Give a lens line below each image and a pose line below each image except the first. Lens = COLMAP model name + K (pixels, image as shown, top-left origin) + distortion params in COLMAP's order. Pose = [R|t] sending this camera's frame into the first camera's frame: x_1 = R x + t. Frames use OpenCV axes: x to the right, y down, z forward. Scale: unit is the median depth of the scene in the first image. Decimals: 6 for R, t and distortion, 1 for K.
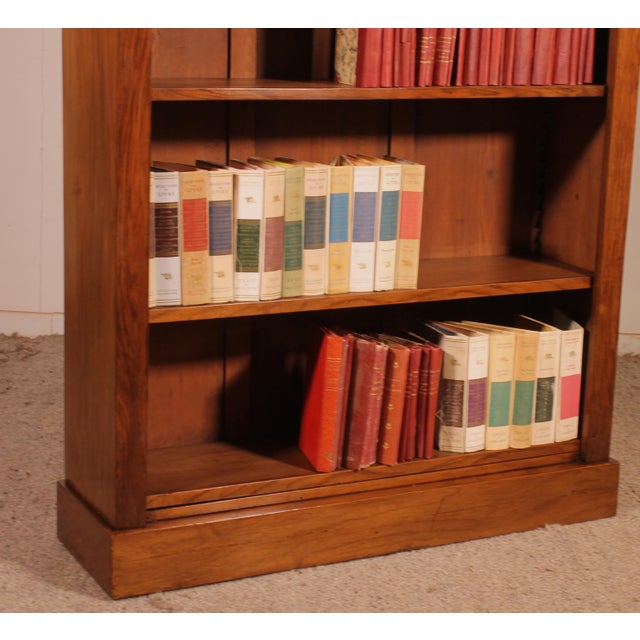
lens RADIAL K [[1465.2, 0, 321.7], [0, 1465.2, 287.4], [0, 0, 1]] dist [-0.020103, 0.164259]
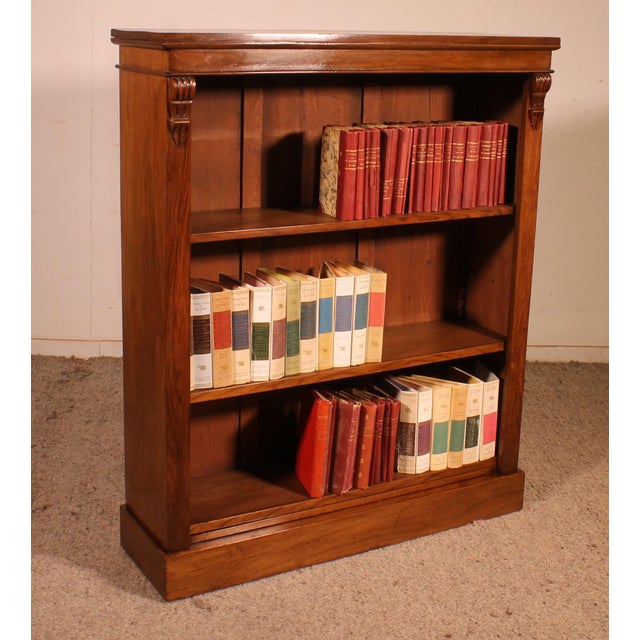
lens RADIAL K [[1073.1, 0, 318.4], [0, 1073.1, 228.1], [0, 0, 1]] dist [-0.119569, 0.030708]
pose [[0.998867, -0.013856, 0.045524, -0.037741], [0.014130, 0.999884, -0.005720, -0.118881], [-0.045440, 0.006357, 0.998947, 0.003206]]
